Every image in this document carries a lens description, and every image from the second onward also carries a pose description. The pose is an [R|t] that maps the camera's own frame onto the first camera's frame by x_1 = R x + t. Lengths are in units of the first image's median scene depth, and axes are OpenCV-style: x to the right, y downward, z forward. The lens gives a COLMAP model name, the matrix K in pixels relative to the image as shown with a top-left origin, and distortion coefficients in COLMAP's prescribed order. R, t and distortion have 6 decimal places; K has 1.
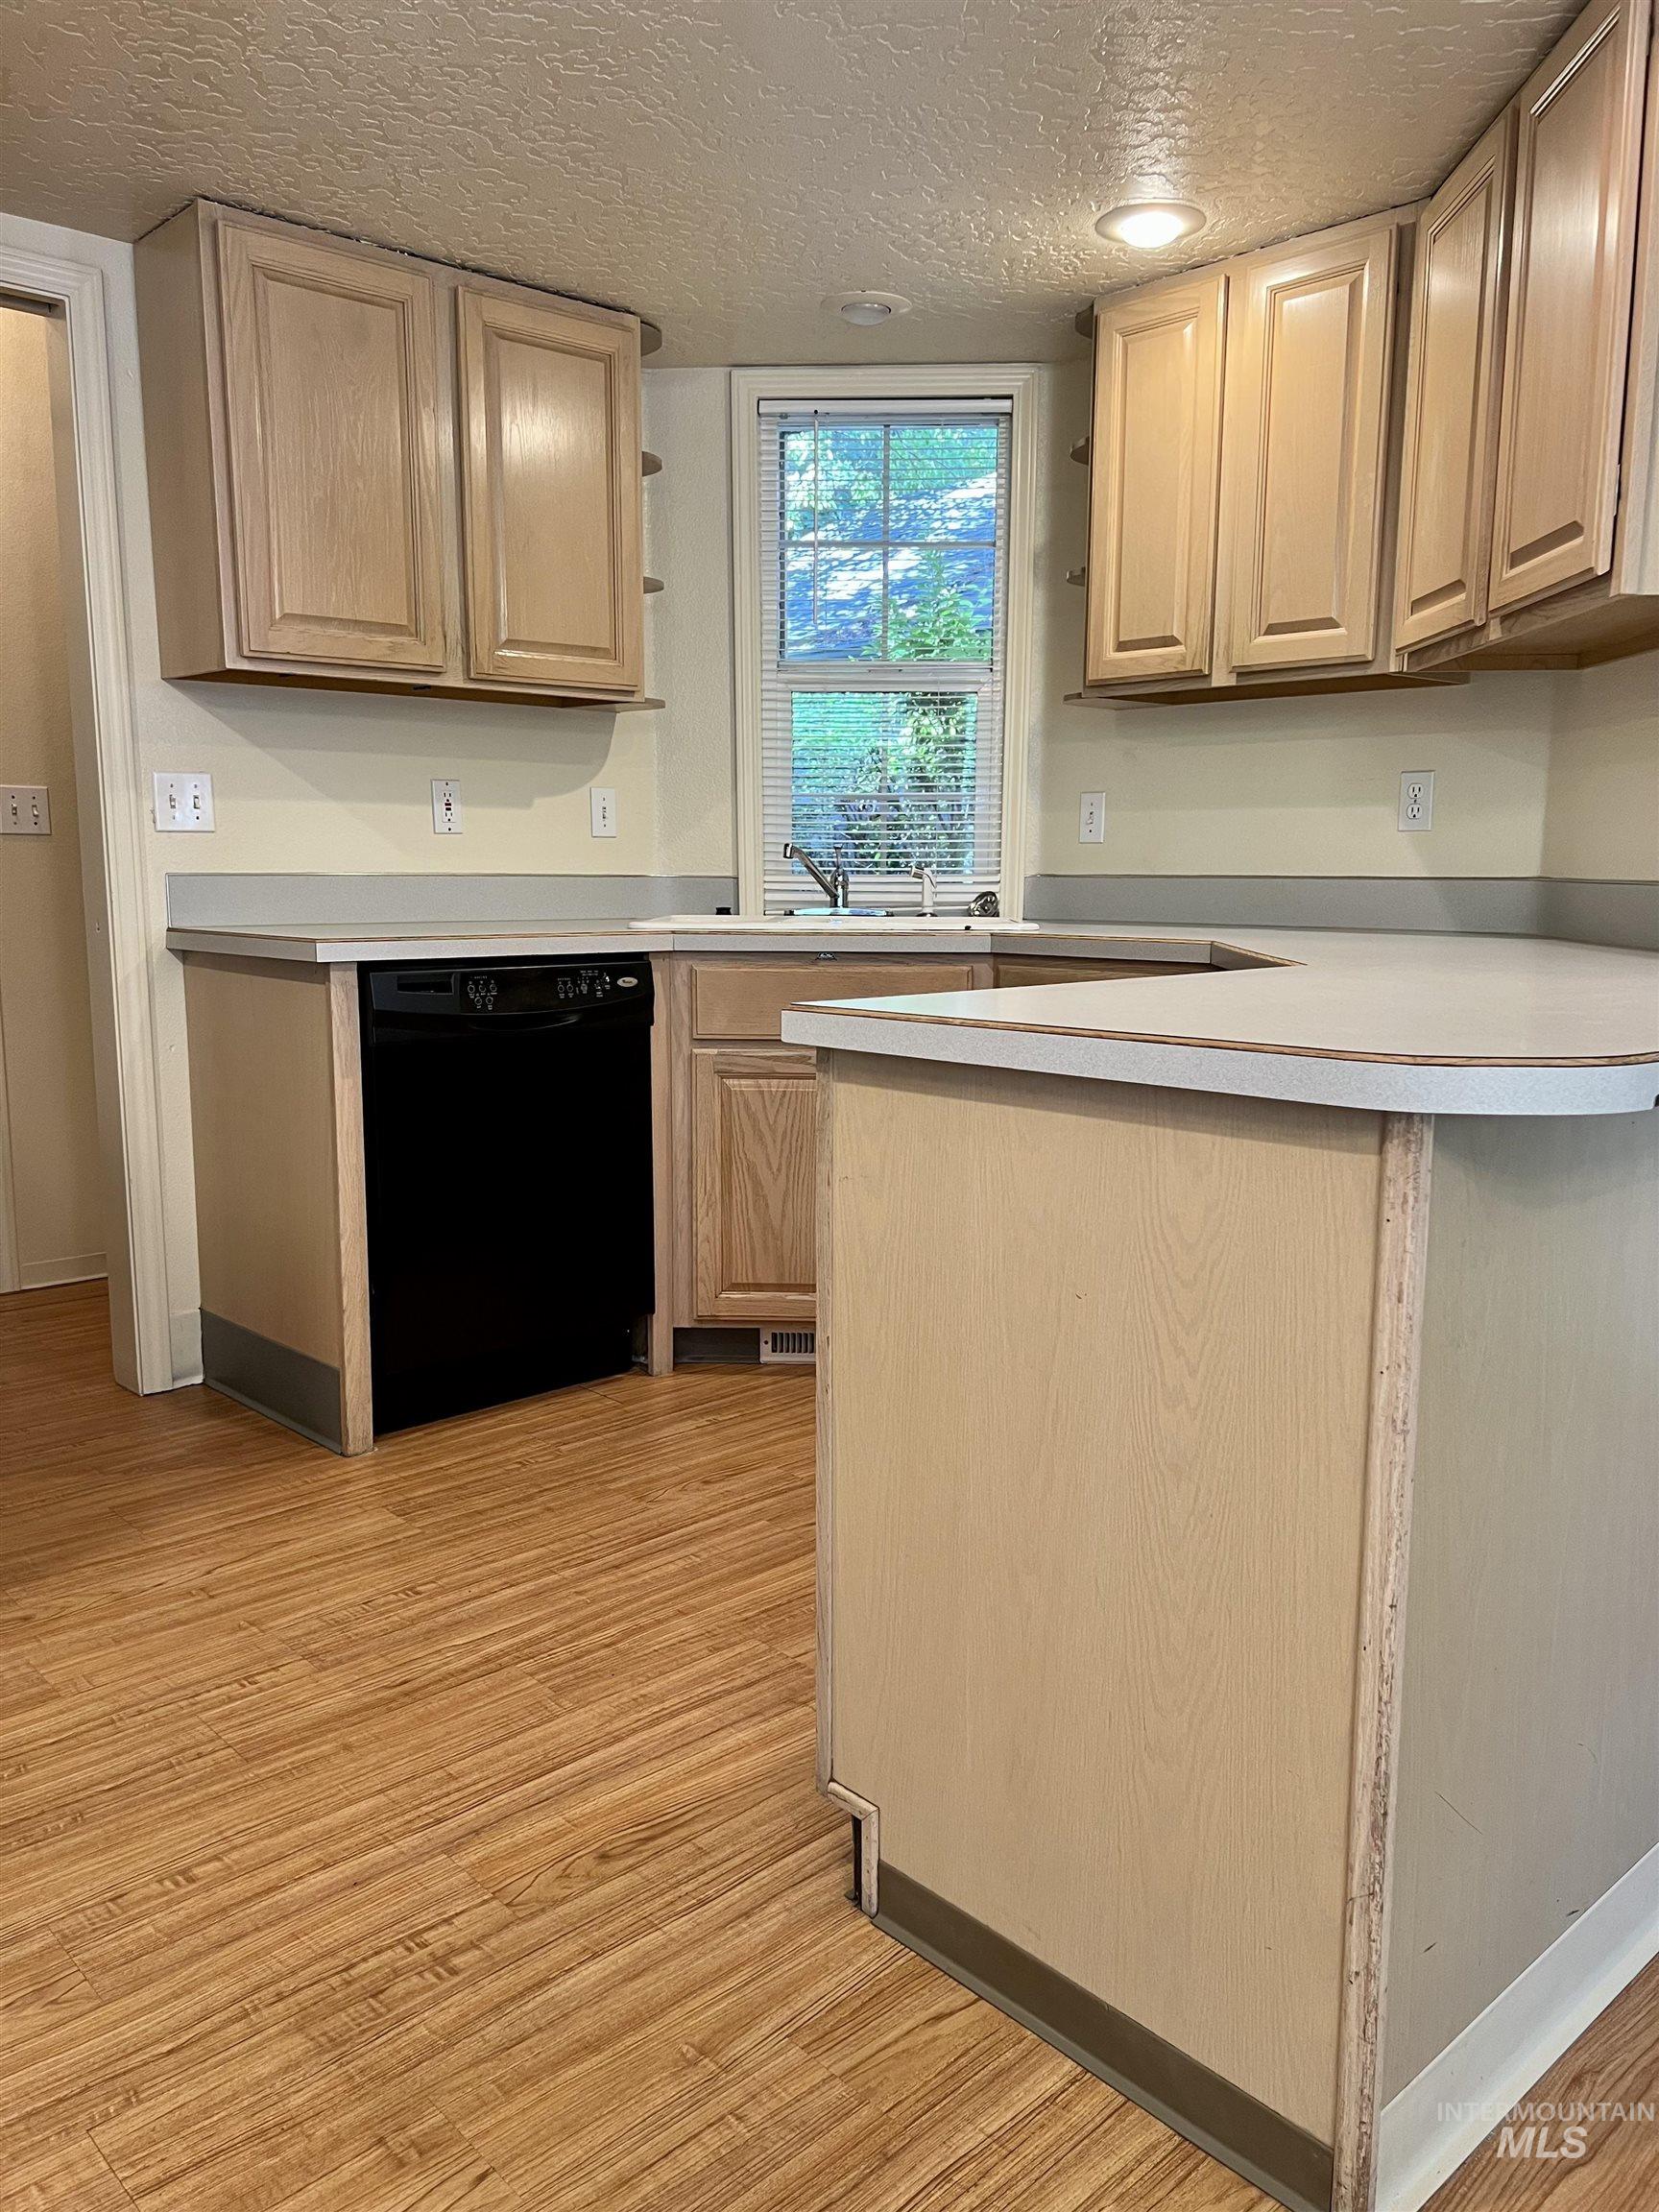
lens RADIAL K [[1663.7, 0, 827.5], [0, 1663.7, 1110.6], [0, 0, 1]] dist [-0.010583, -0.013768]
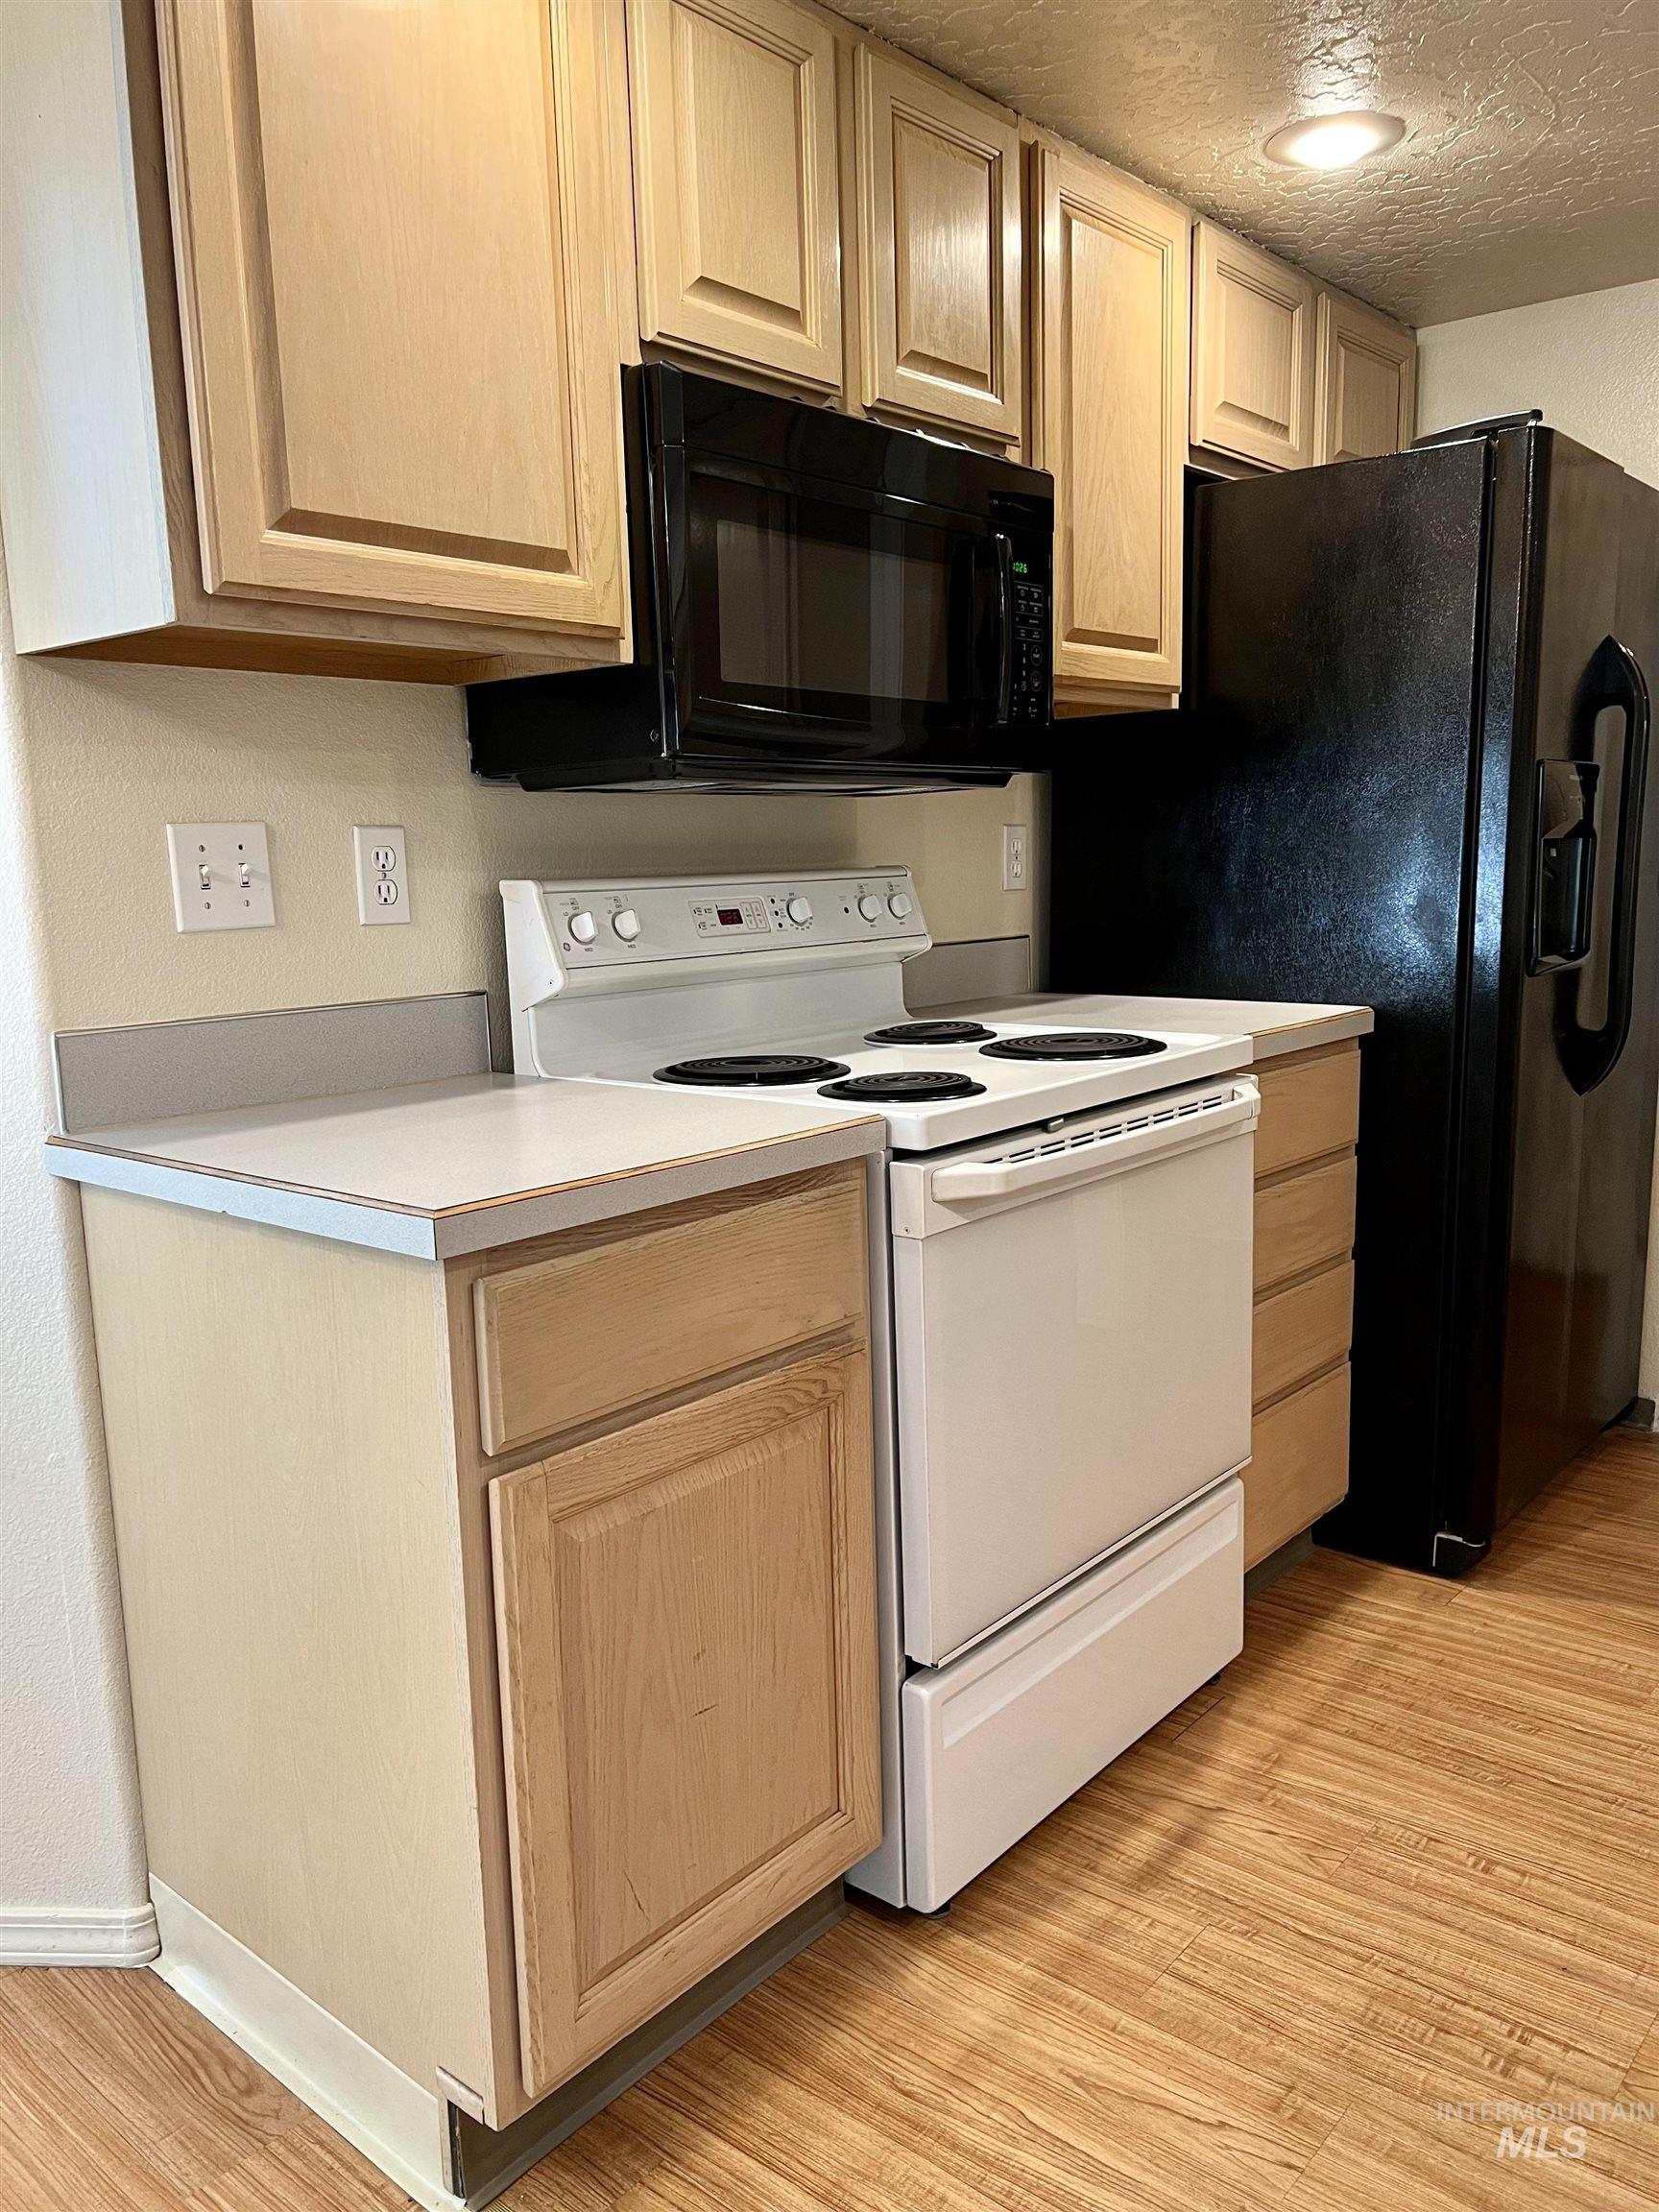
lens RADIAL K [[1663.7, 0, 829.0], [0, 1663.7, 1111.9], [0, 0, 1]] dist [-0.010583, -0.013768]
pose [[0.120286, 0.163552, -0.979174, 0.642323], [-0.128306, 0.980624, 0.148032, -0.164996], [0.984413, 0.107827, 0.138940, 0.390950]]
